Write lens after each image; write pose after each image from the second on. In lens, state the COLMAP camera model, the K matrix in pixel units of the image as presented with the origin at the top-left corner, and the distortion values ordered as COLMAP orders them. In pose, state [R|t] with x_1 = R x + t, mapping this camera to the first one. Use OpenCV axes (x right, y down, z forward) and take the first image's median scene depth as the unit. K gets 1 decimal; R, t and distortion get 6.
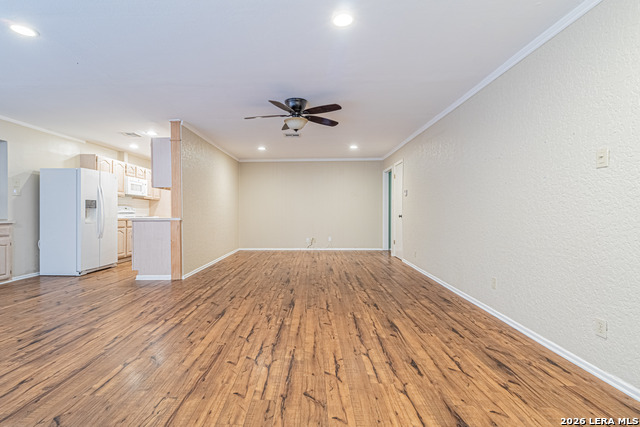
lens RADIAL K [[307.5, 0, 303.4], [0, 307.5, 213.7], [0, 0, 1]] dist [0.000408, 0.000402]
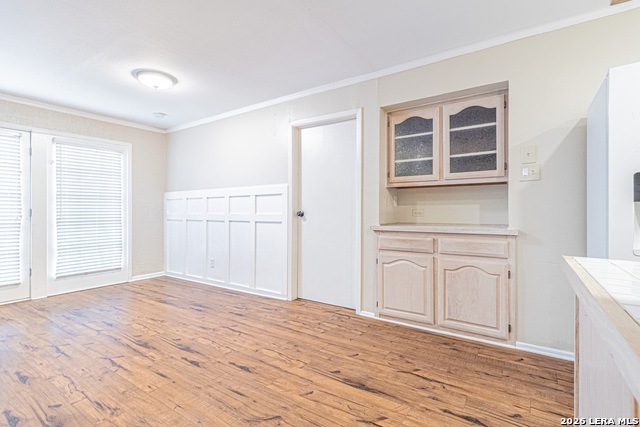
lens RADIAL K [[303.0, 0, 339.9], [0, 303.0, 210.2], [0, 0, 1]] dist [0.005125, 0.000178]
pose [[-0.520582, 0.000370, -0.853811, -0.484946], [-0.001160, 0.999999, 0.001141, -0.013077], [0.853811, 0.001584, -0.520581, 1.347046]]
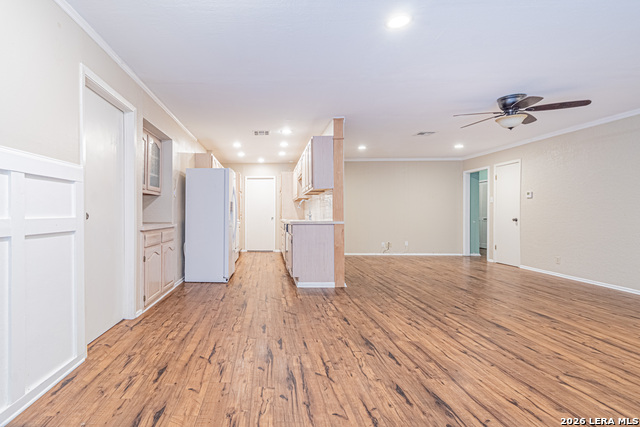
lens RADIAL K [[324.6, 0, 263.5], [0, 324.6, 212.6], [0, 0, 1]] dist [0.010507, 0.000502]
pose [[0.999995, 0.002888, 0.001356, -0.894051], [-0.002877, 0.999960, -0.008500, -0.005553], [-0.001381, 0.008496, 0.999963, 0.008395]]
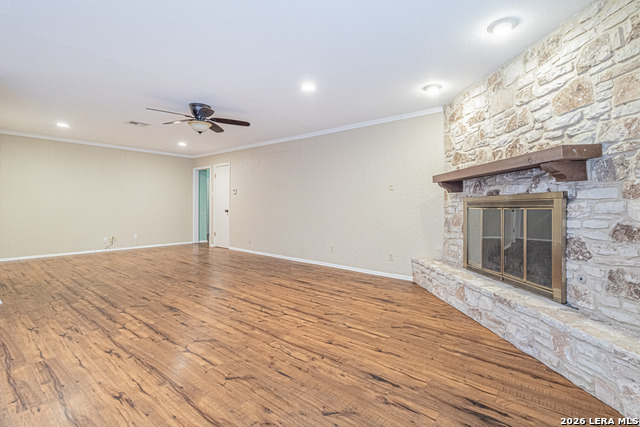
lens RADIAL K [[296.0, 0, 336.6], [0, 296.0, 208.5], [0, 0, 1]] dist [0.006858, 0.000357]
pose [[0.600591, -0.002220, 0.799553, -0.658634], [0.001291, 0.999998, 0.001806, -0.004174], [-0.799555, -0.000052, 0.600593, -0.021755]]
